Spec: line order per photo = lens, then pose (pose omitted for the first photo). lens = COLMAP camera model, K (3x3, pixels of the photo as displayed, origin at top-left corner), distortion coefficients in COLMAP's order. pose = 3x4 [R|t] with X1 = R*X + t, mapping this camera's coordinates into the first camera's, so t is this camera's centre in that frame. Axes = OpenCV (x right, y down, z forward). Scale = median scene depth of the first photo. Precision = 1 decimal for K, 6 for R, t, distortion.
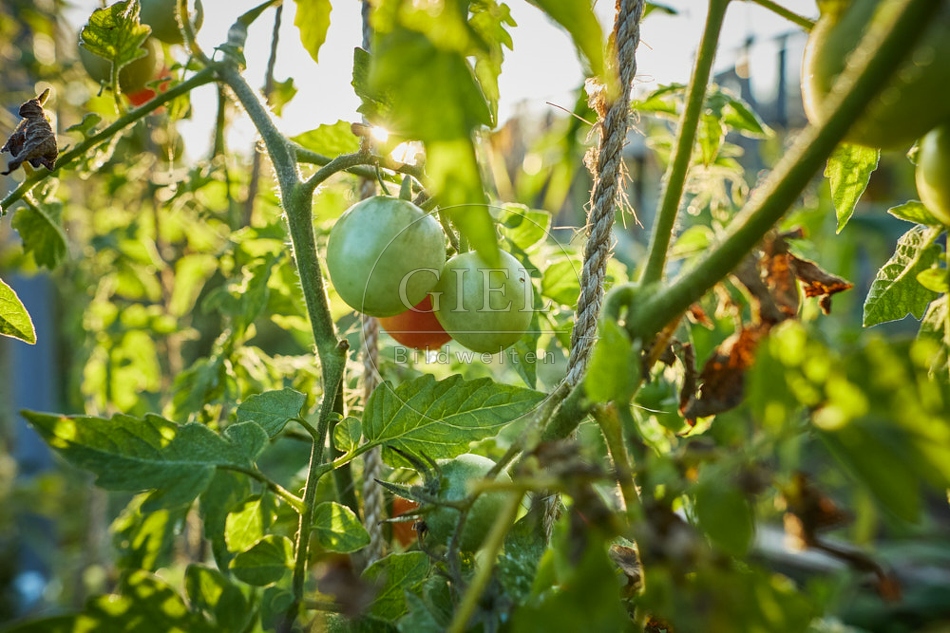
lens RADIAL K [[643.0, 0, 481.7], [0, 643.0, 316.0], [0, 0, 1]] dist [-0.057592, 0.055326]
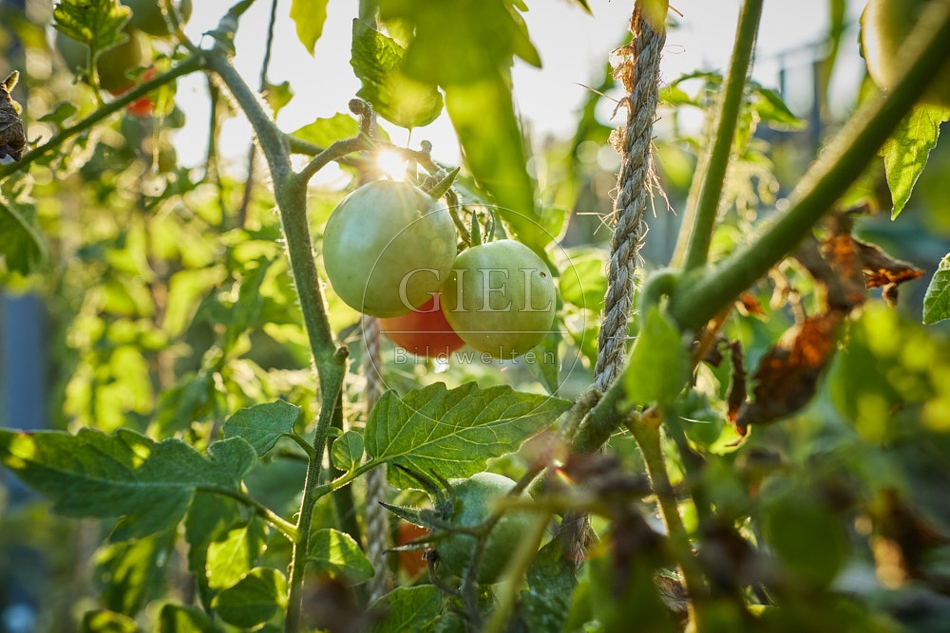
lens RADIAL K [[654.9, 0, 475.0], [0, 654.9, 316.5], [0, 0, 1]] dist [-0.053740, 0.053532]
pose [[0.999726, -0.014738, -0.018212, -0.014448], [0.014129, 0.999352, -0.033107, 0.030557], [0.018688, 0.032840, 0.999286, 0.096432]]
